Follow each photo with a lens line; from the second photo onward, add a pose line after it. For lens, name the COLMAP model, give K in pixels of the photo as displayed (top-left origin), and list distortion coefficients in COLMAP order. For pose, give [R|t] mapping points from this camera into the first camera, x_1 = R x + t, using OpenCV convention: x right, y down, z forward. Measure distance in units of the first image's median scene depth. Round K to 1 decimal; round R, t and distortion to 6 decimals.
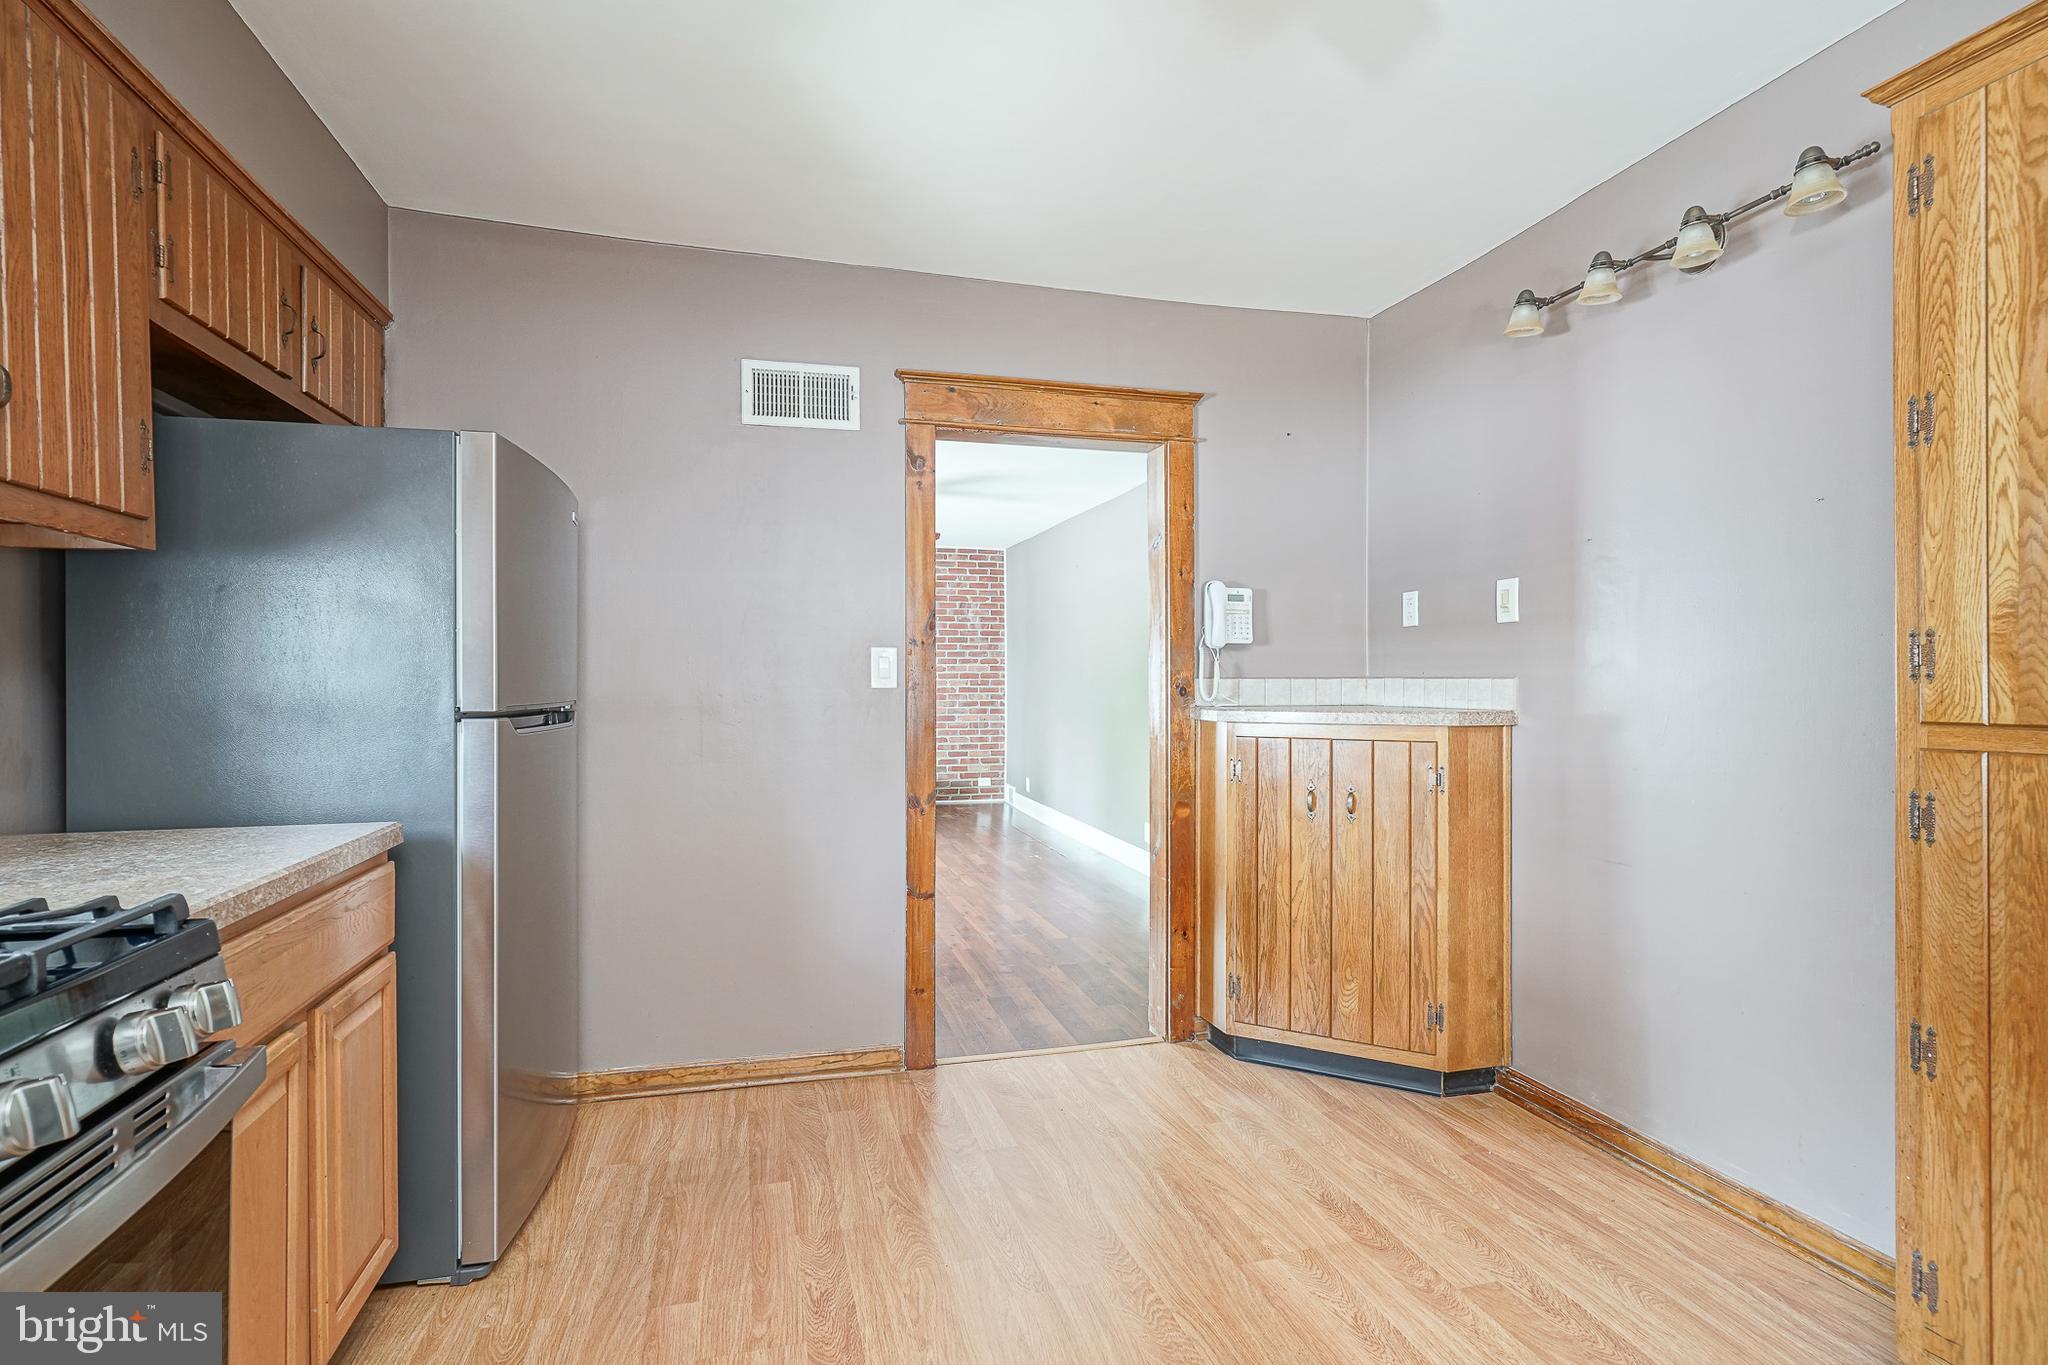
lens RADIAL K [[1005.2, 0, 1012.5], [0, 1005.2, 687.0], [0, 0, 1]] dist [-0.001612, 0.000521]
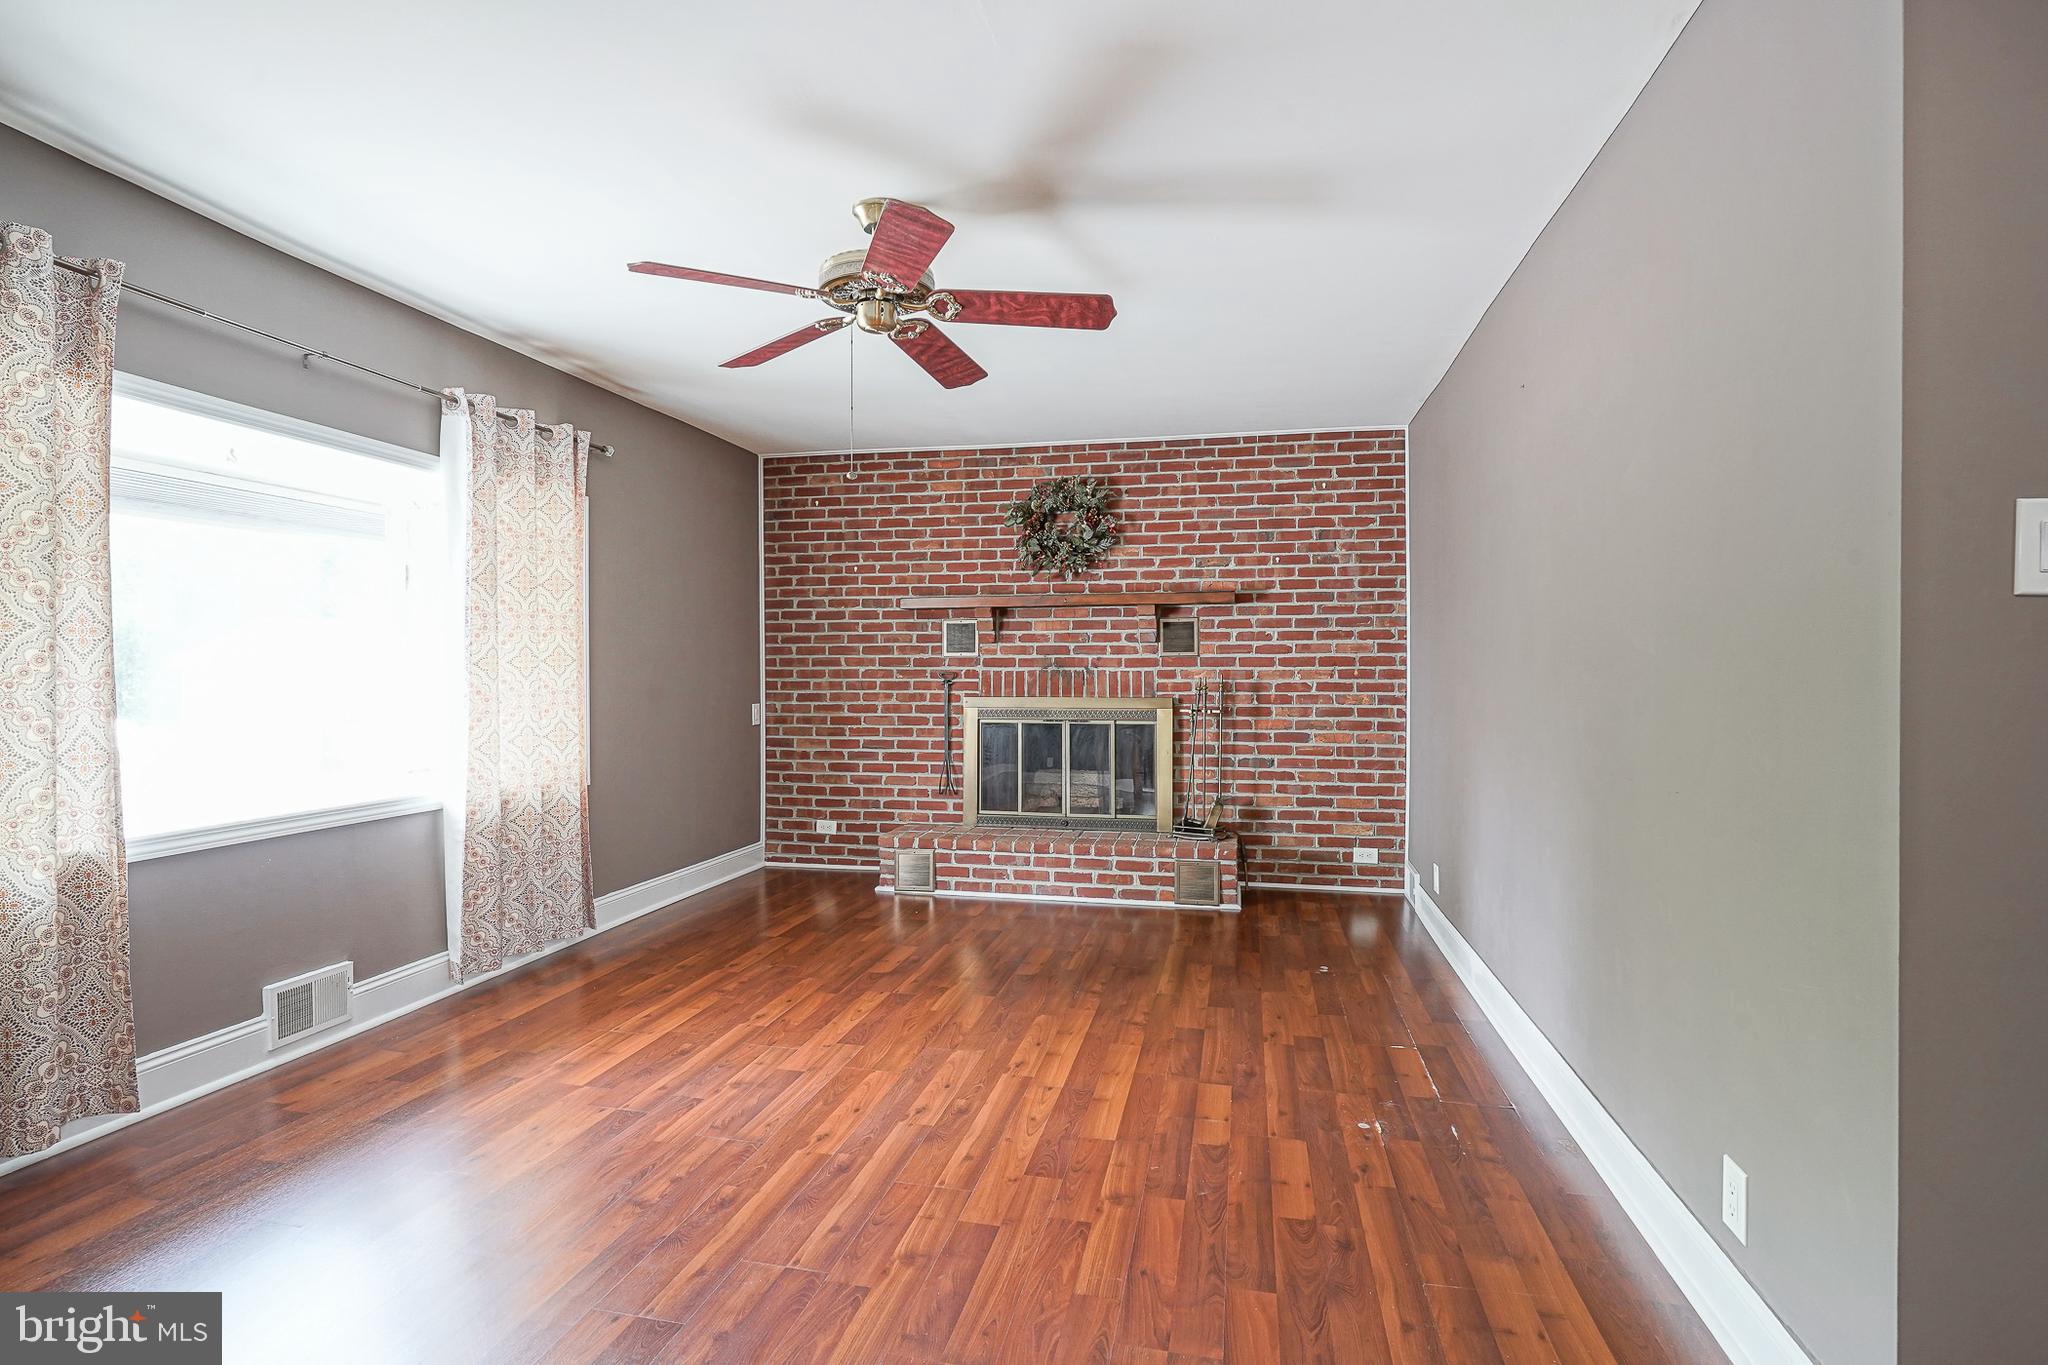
lens RADIAL K [[1005.2, 0, 1063.7], [0, 1005.2, 676.7], [0, 0, 1]] dist [-0.001612, 0.000521]
pose [[0.905626, 0.001632, -0.424073, 0.054982], [-0.004793, 0.999968, -0.006388, 0.001497], [0.424049, 0.007818, 0.905605, 0.435455]]
